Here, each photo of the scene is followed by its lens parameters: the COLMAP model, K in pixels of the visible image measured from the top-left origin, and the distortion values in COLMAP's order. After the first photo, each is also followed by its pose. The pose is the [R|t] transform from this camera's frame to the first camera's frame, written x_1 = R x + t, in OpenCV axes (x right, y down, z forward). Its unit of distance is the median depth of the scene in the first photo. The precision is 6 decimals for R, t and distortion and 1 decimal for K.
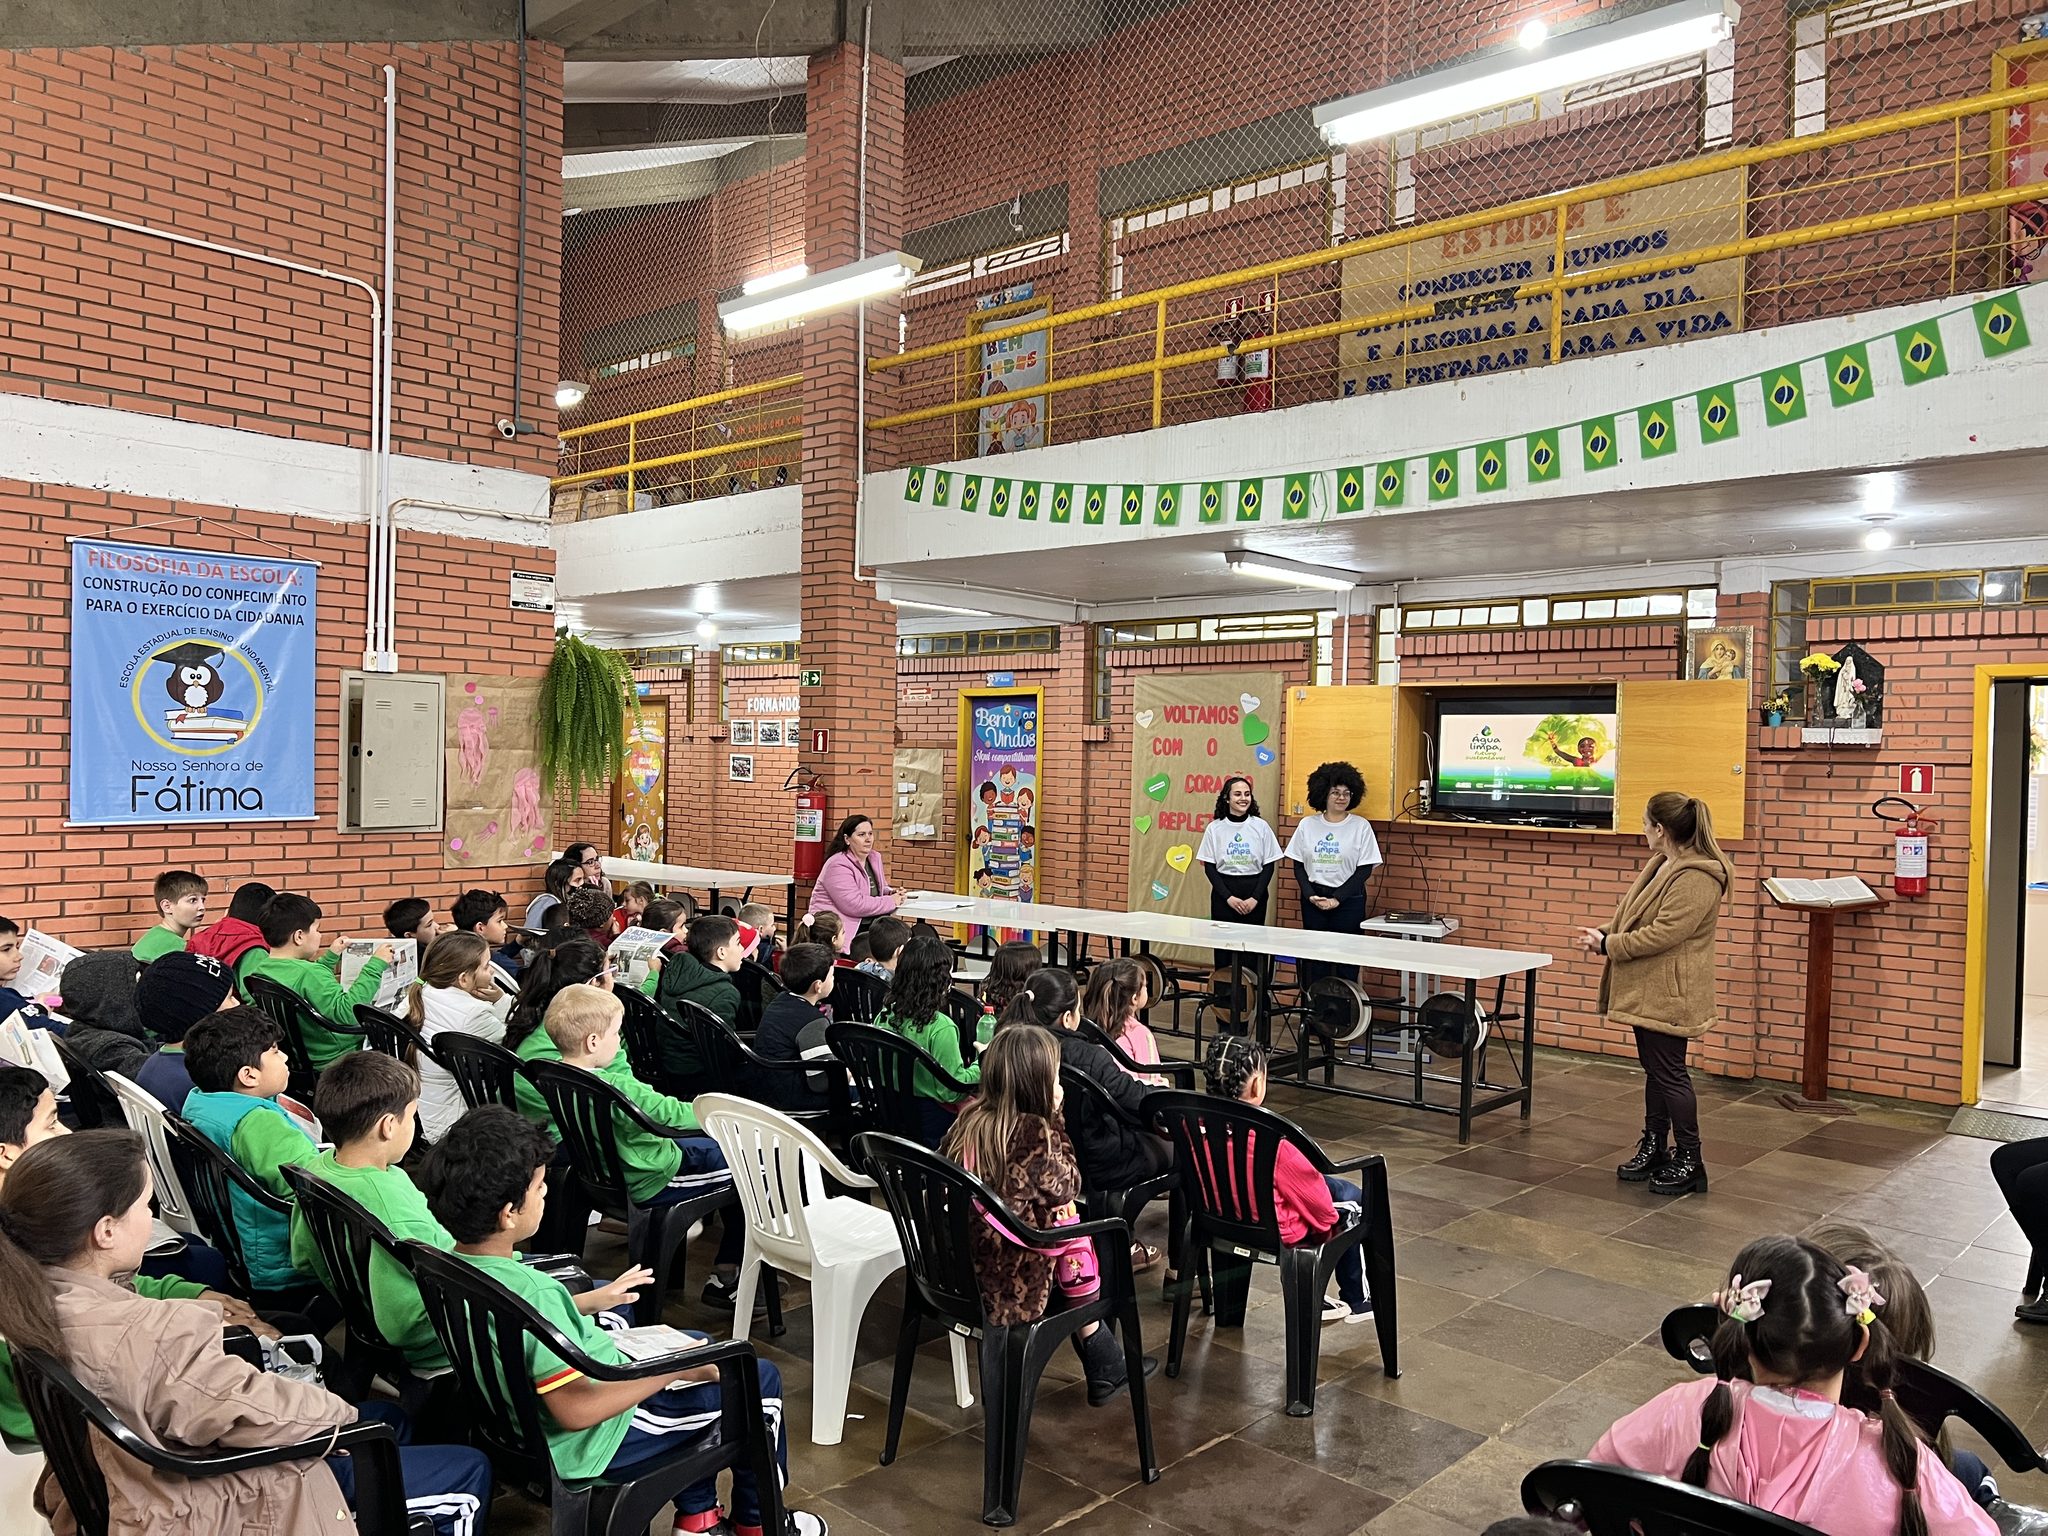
lens RADIAL K [[1530.2, 0, 1013.4], [0, 1530.2, 799.3], [0, 0, 1]] dist [0.067116, -0.069755]
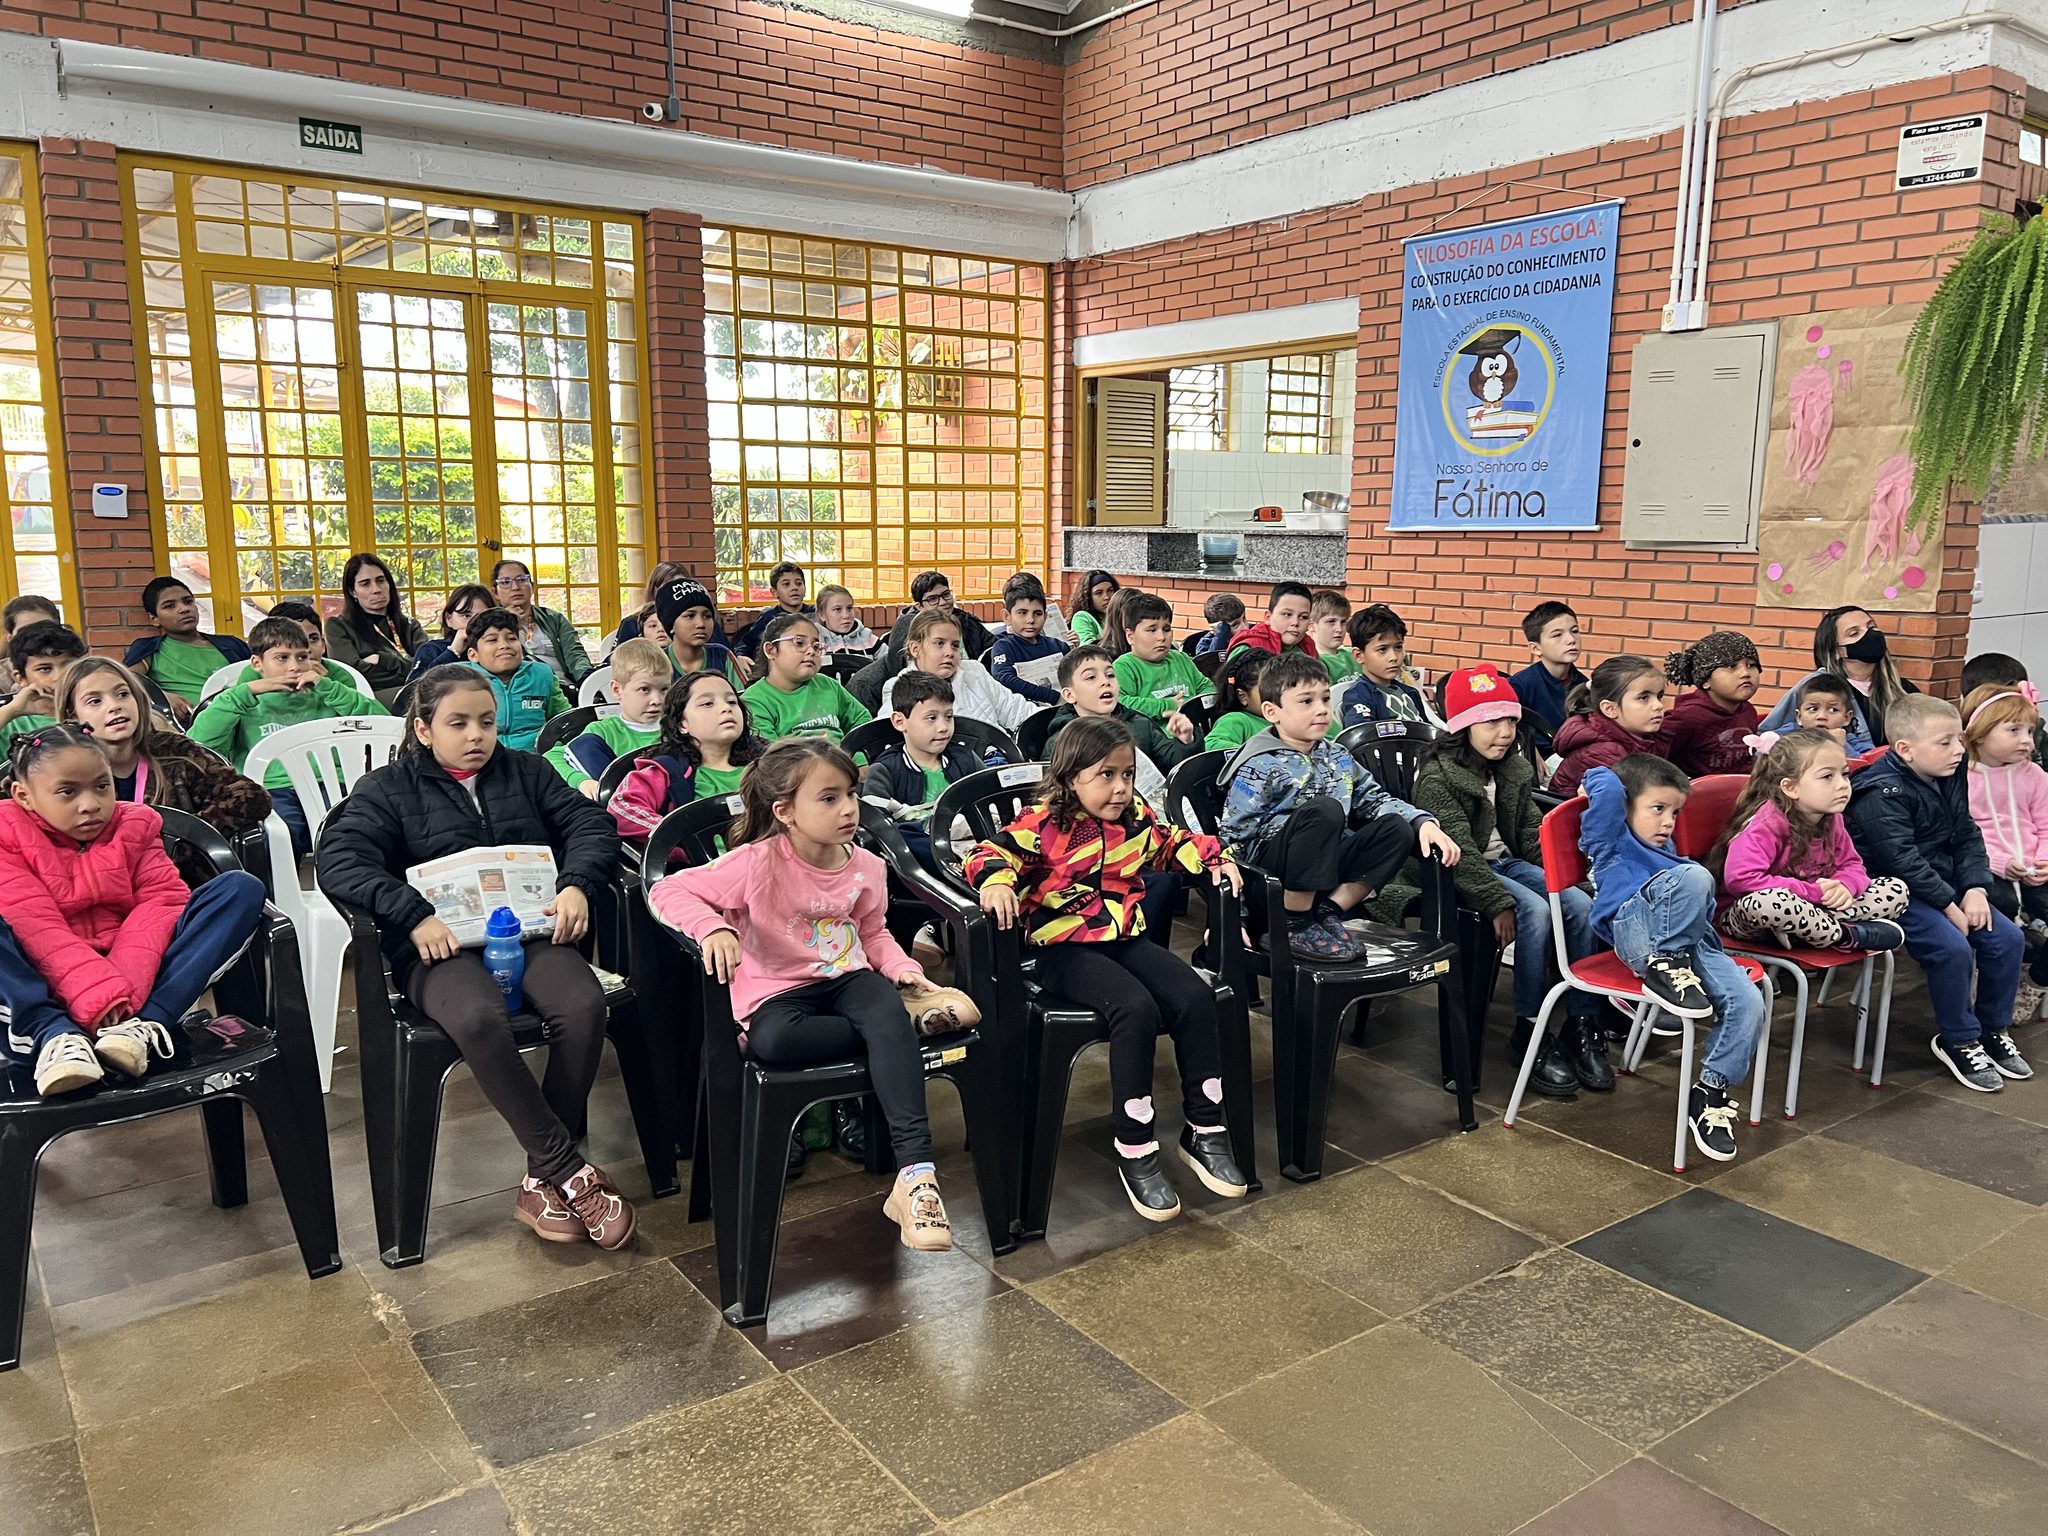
lens RADIAL K [[1530.2, 0, 1036.8], [0, 1530.2, 769.8], [0, 0, 1]] dist [0.067116, -0.069755]
pose [[-0.182682, 0.140702, -0.973052, 0.338796], [-0.037837, 0.987968, 0.149962, 0.022153], [0.982444, 0.064213, -0.175160, 0.707403]]
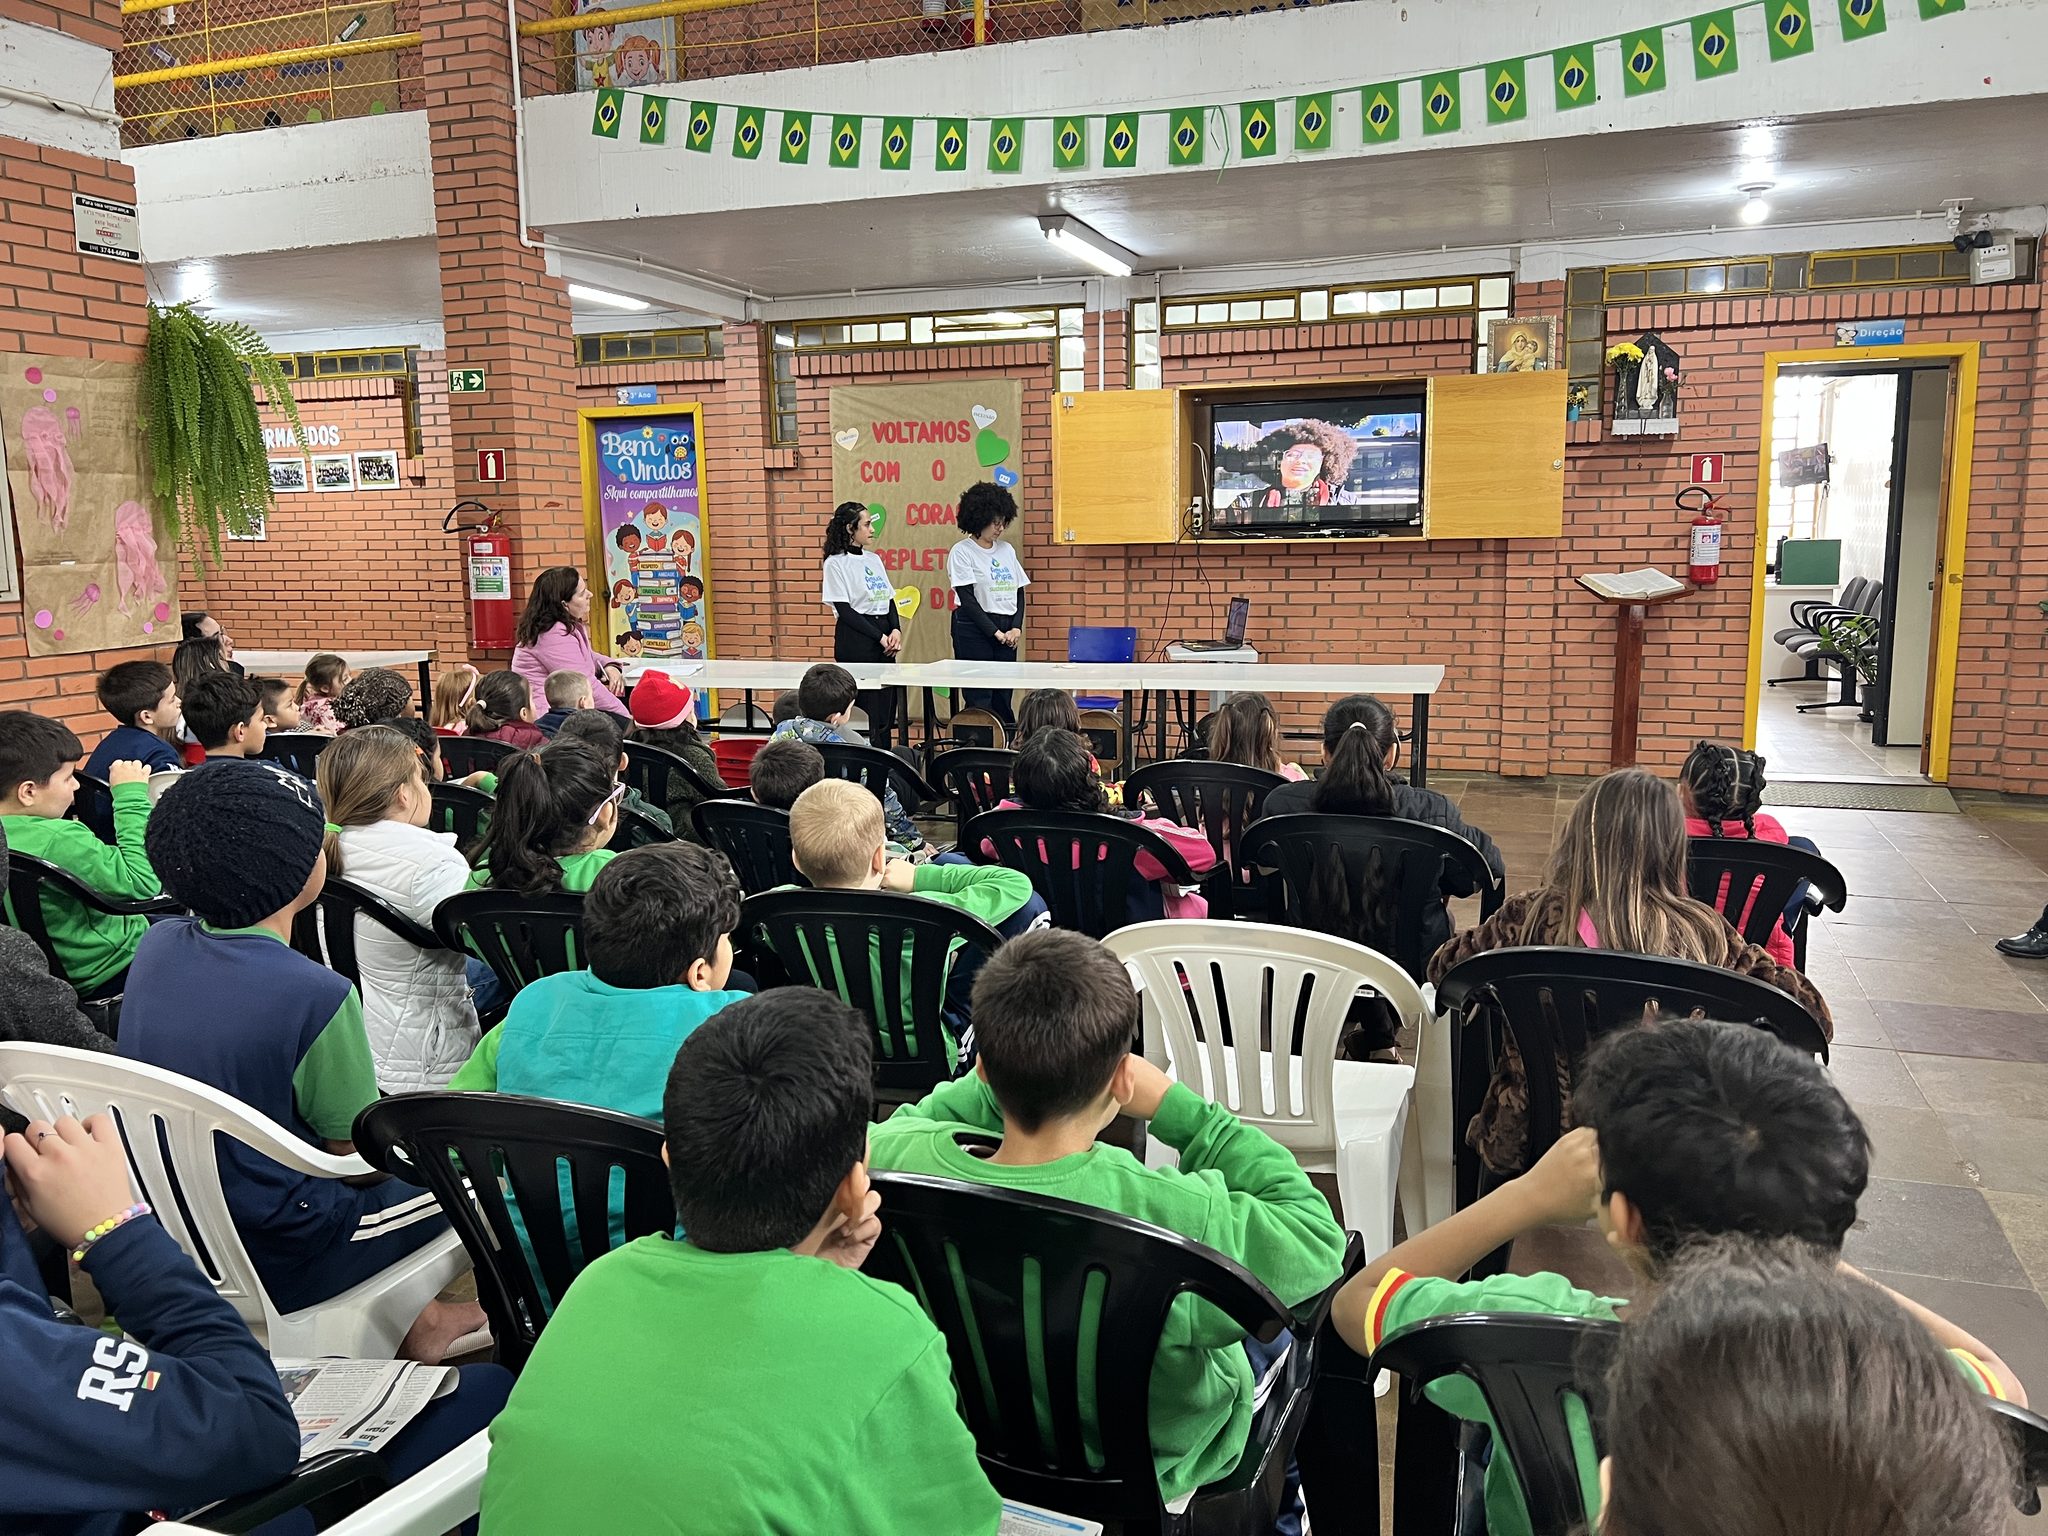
lens RADIAL K [[1556.1, 0, 1040.0], [0, 1556.1, 777.8], [0, 0, 1]] dist [0.045181, -0.045037]
pose [[0.915243, -0.099557, 0.390407, -0.212096], [0.046248, 0.988545, 0.143666, 0.017000], [-0.400238, -0.113434, 0.909364, 0.185180]]
